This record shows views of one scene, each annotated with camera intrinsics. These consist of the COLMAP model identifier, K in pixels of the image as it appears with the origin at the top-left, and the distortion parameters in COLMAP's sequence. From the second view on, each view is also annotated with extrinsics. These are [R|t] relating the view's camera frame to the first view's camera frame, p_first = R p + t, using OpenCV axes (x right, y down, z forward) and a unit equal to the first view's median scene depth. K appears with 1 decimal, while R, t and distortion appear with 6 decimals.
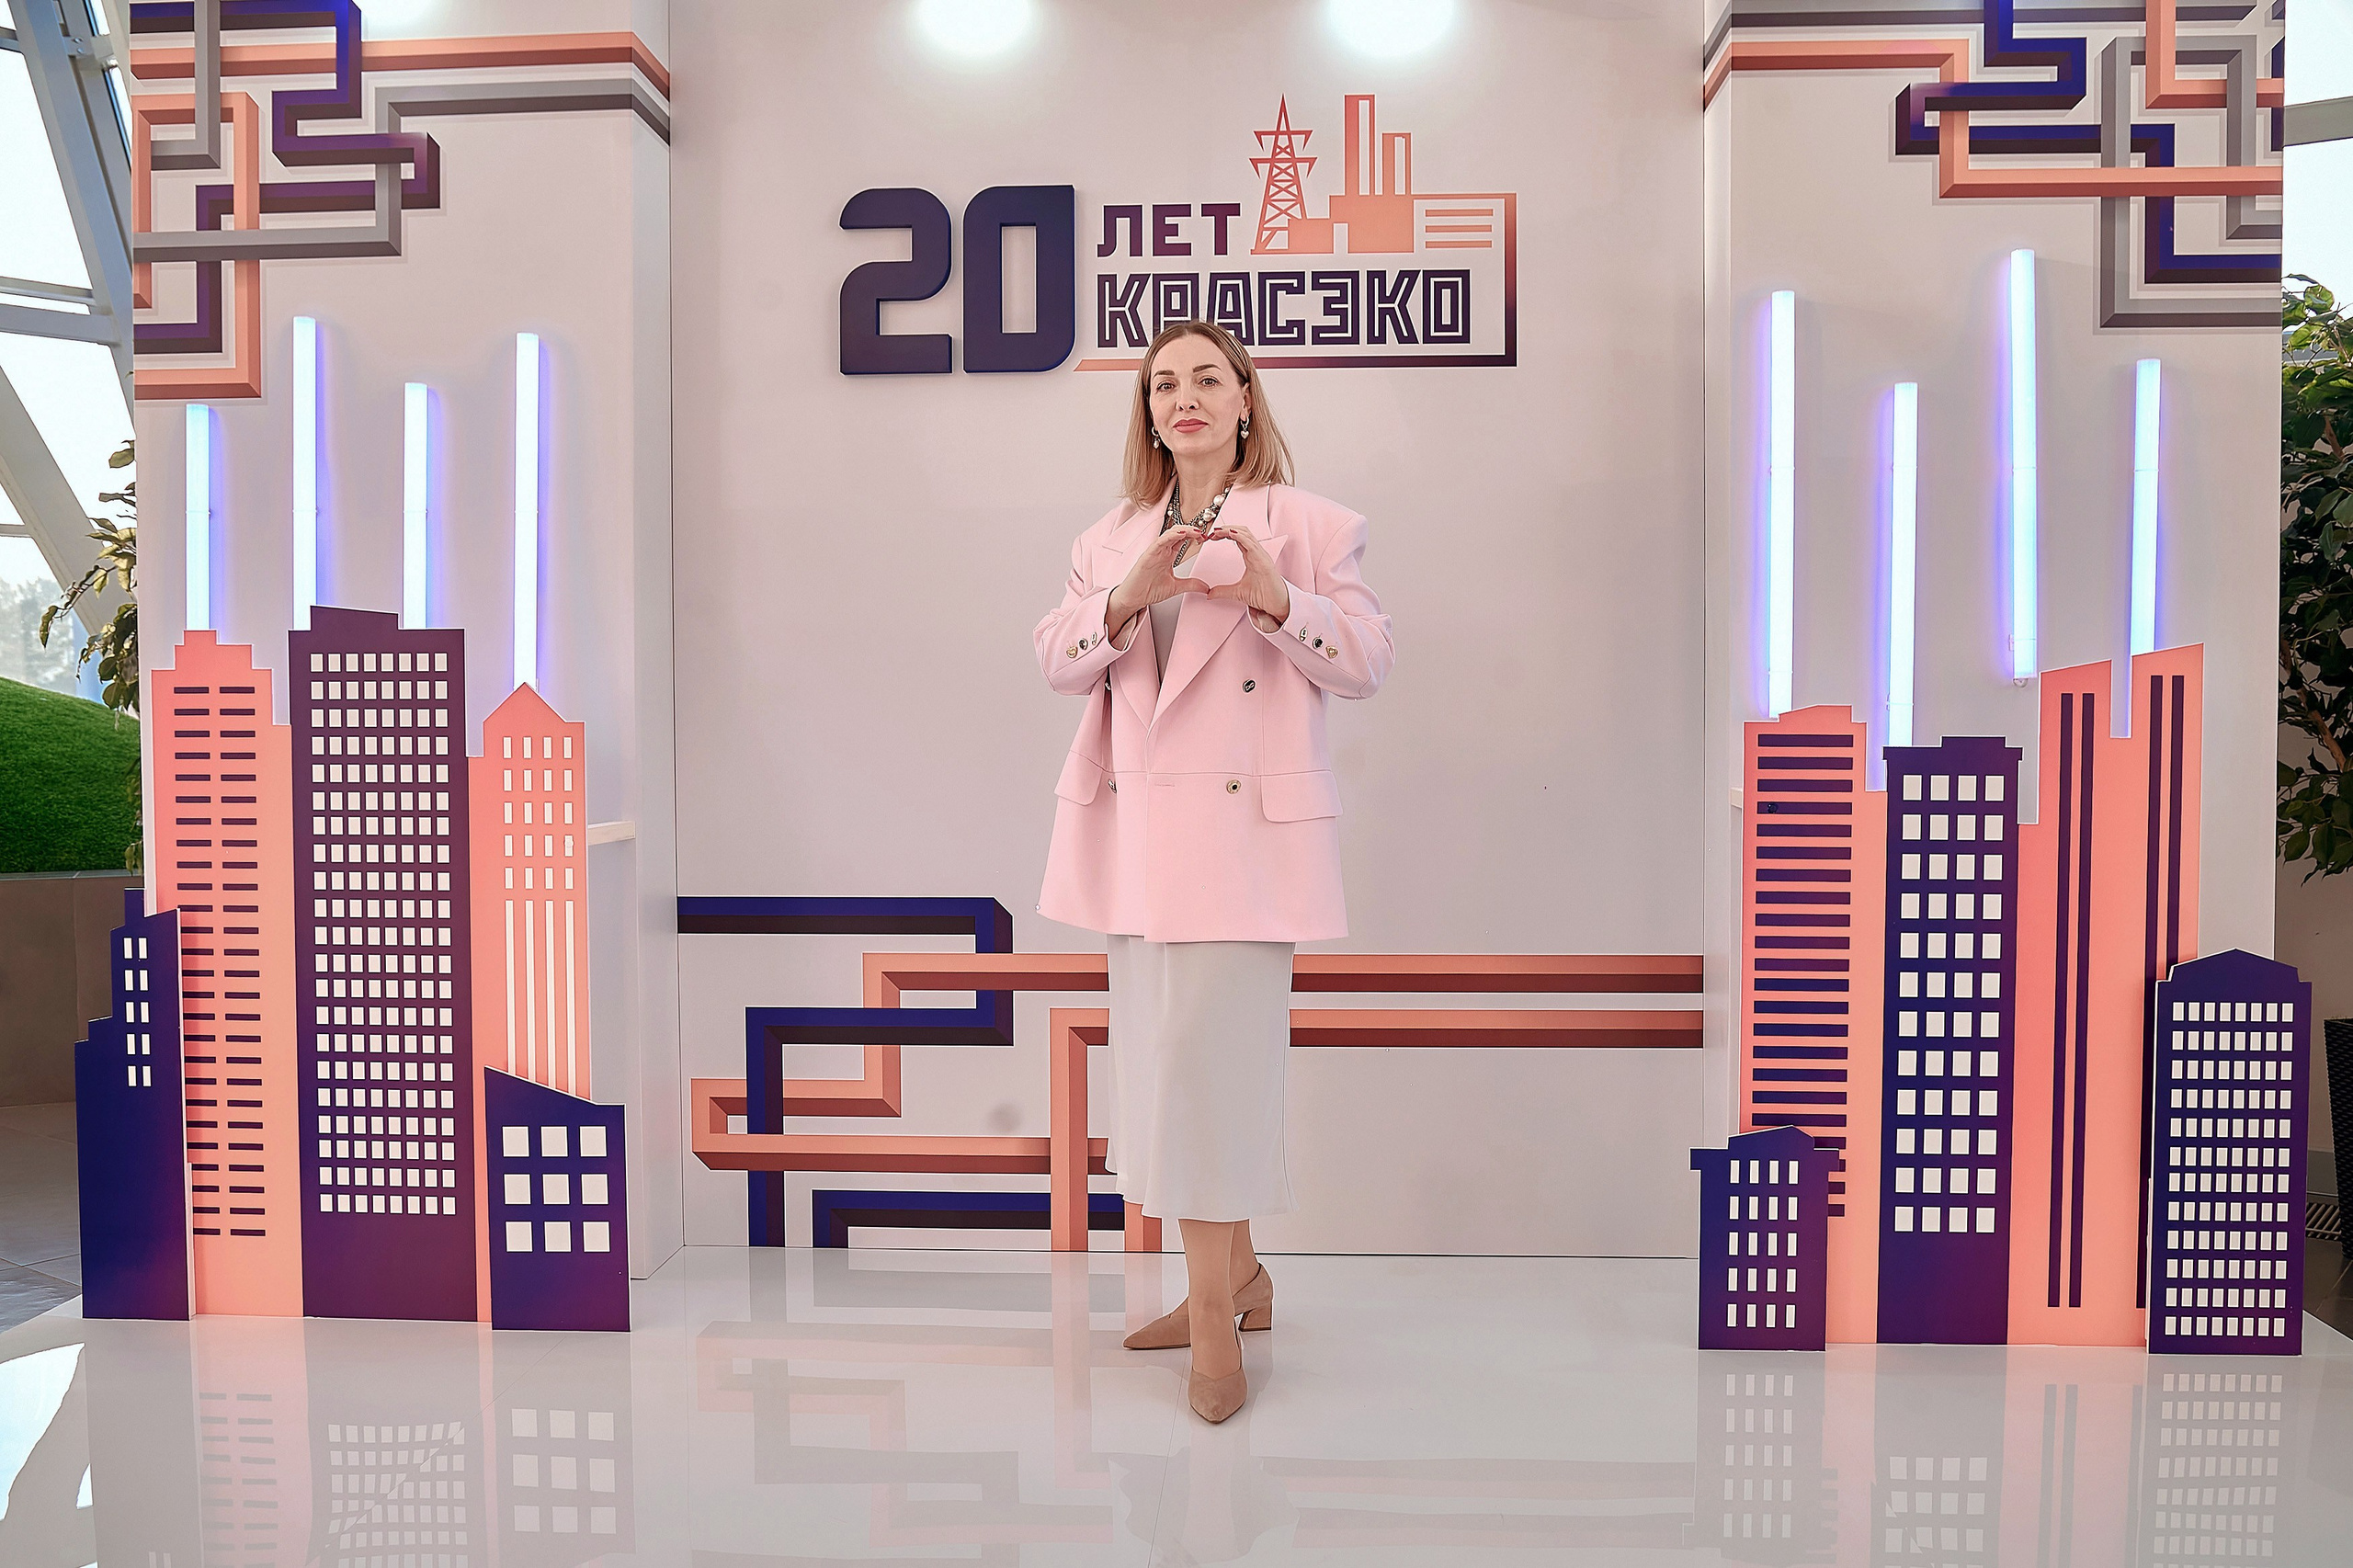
lens RADIAL K [[2045.2, 0, 1184.4], [0, 2045.2, 792.4], [0, 0, 1]] dist [-0.027694, 0.005952]
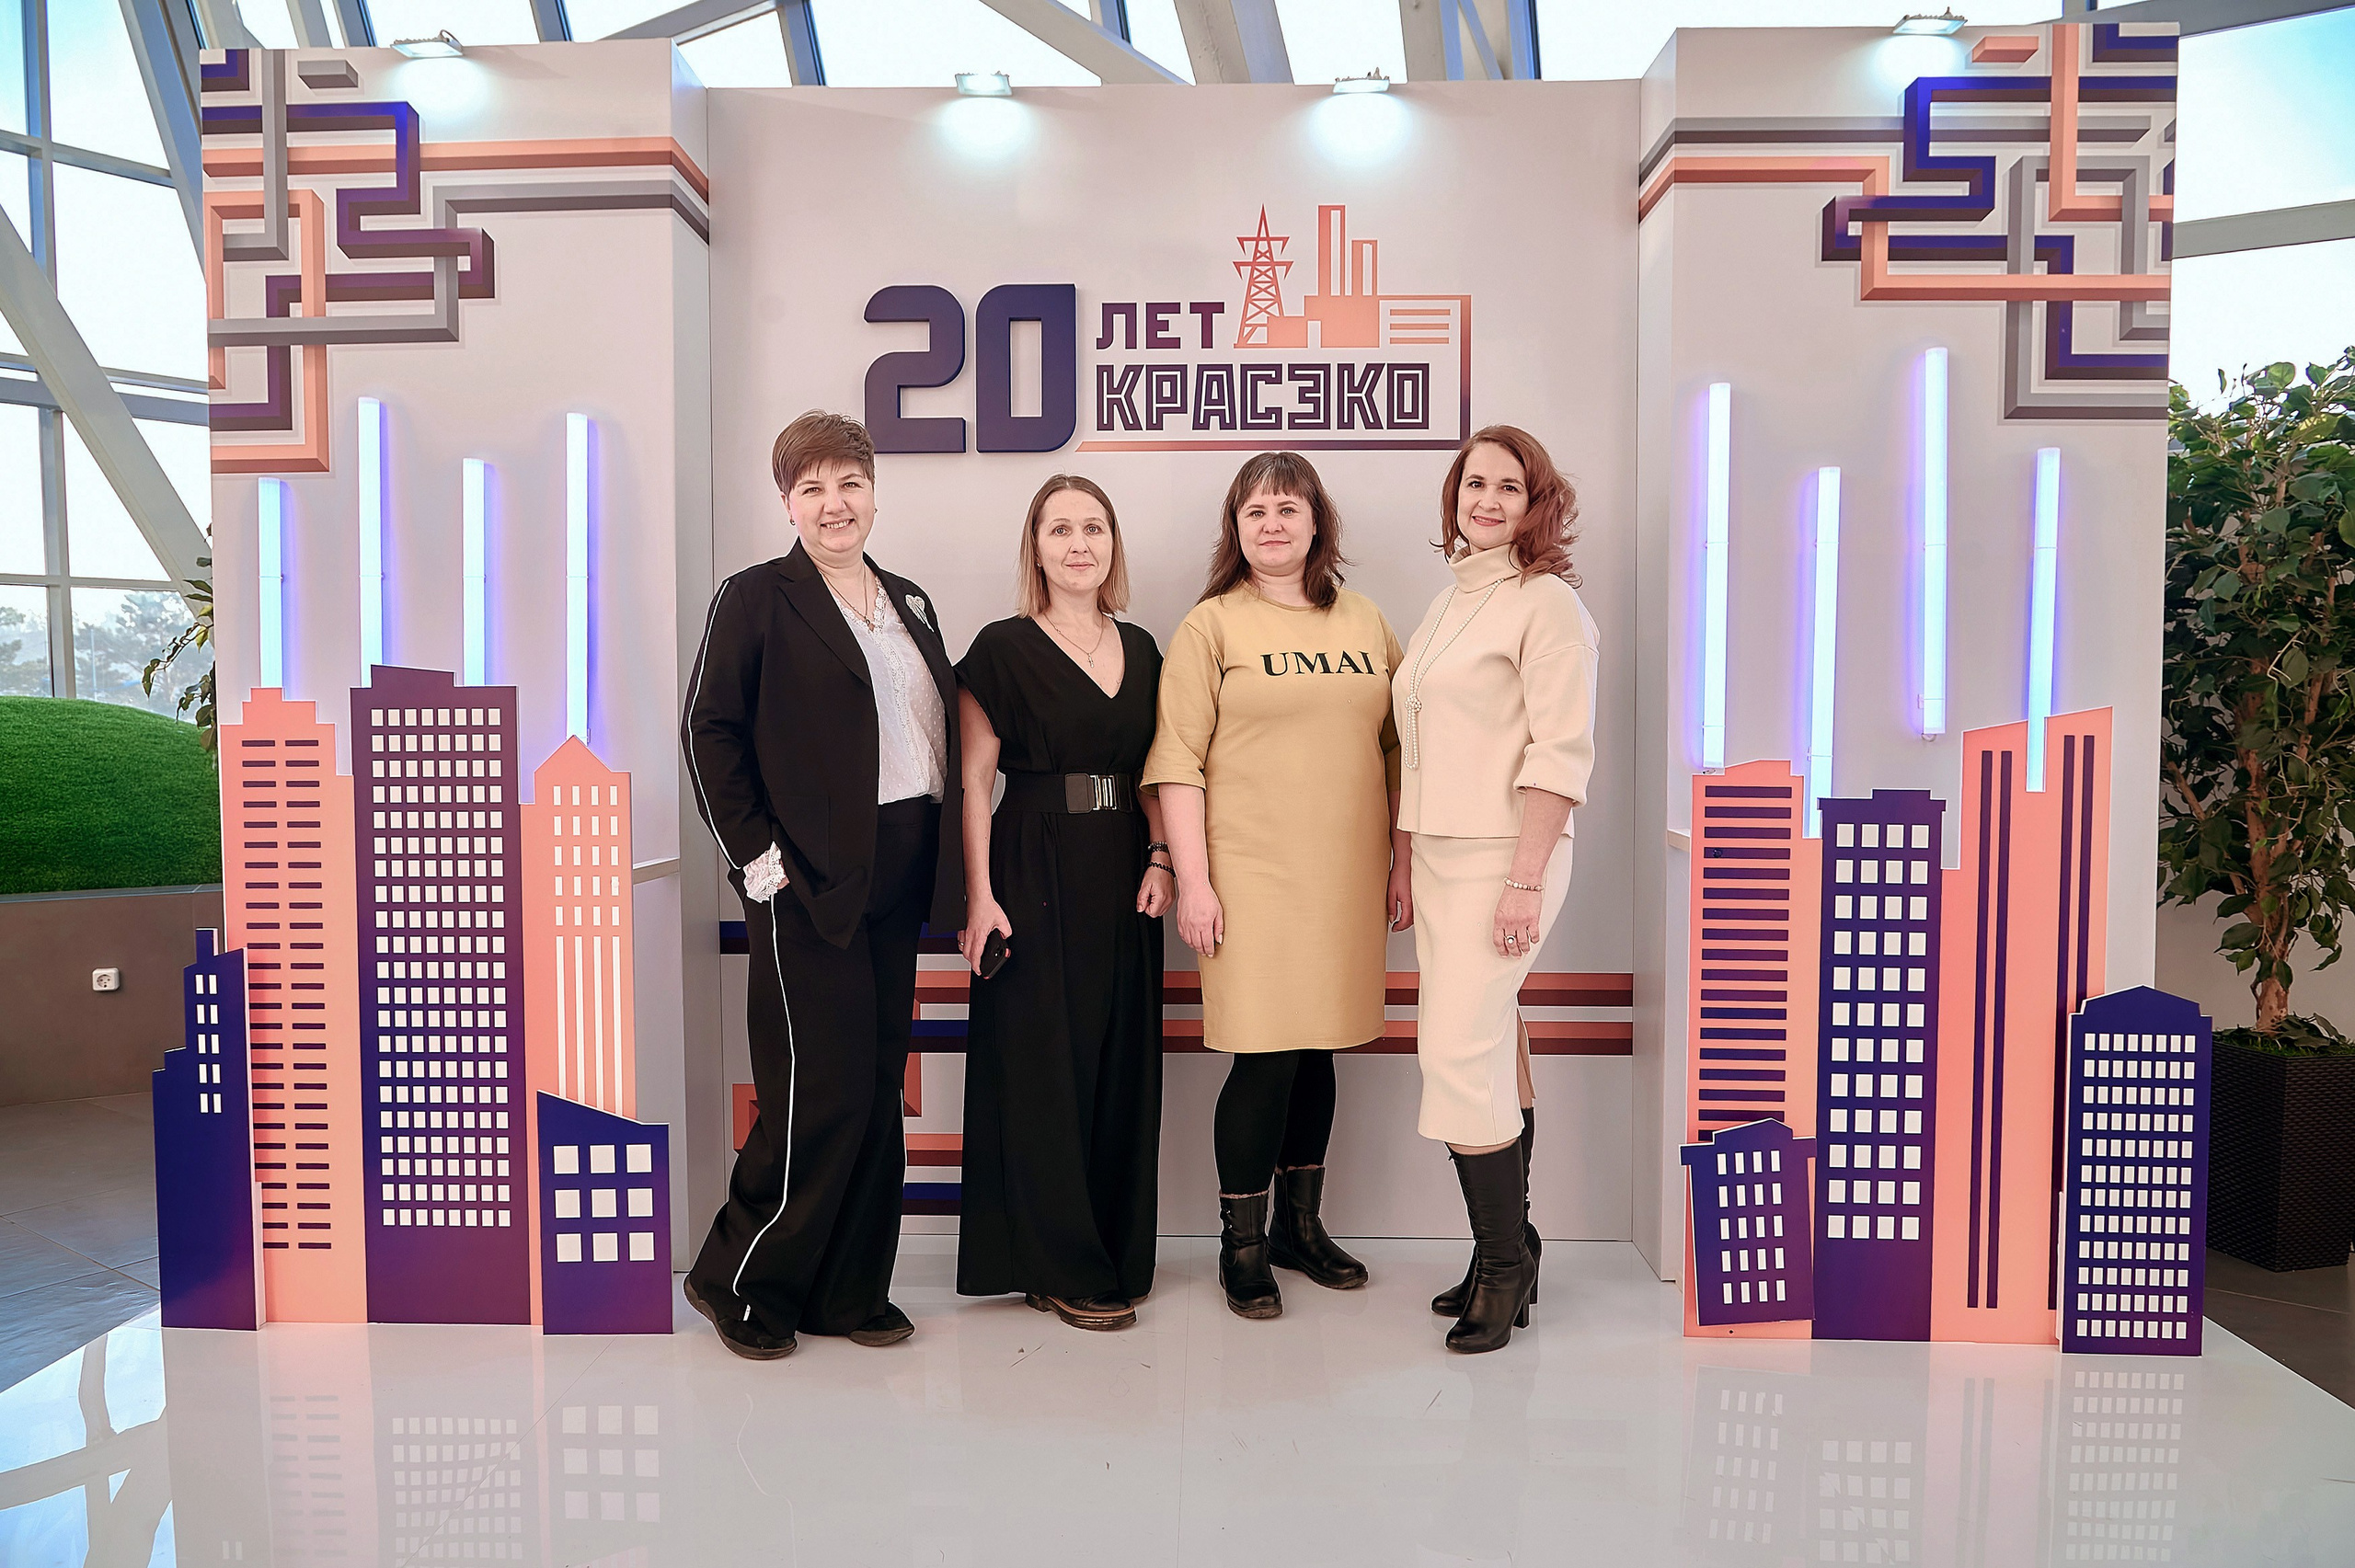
lens RADIAL K [[1571.8, 0, 1173.4], [0, 1571.8, 779.2], [0, 0, 1]] dist [-0.001370, -0.000576]
pose [[0.999447, -0.000183, 0.033251, -0.032485], [-0.000083, 0.999968, 0.007981, -0.037937], [-0.033251, -0.007979, 0.999415, 0.153646]]
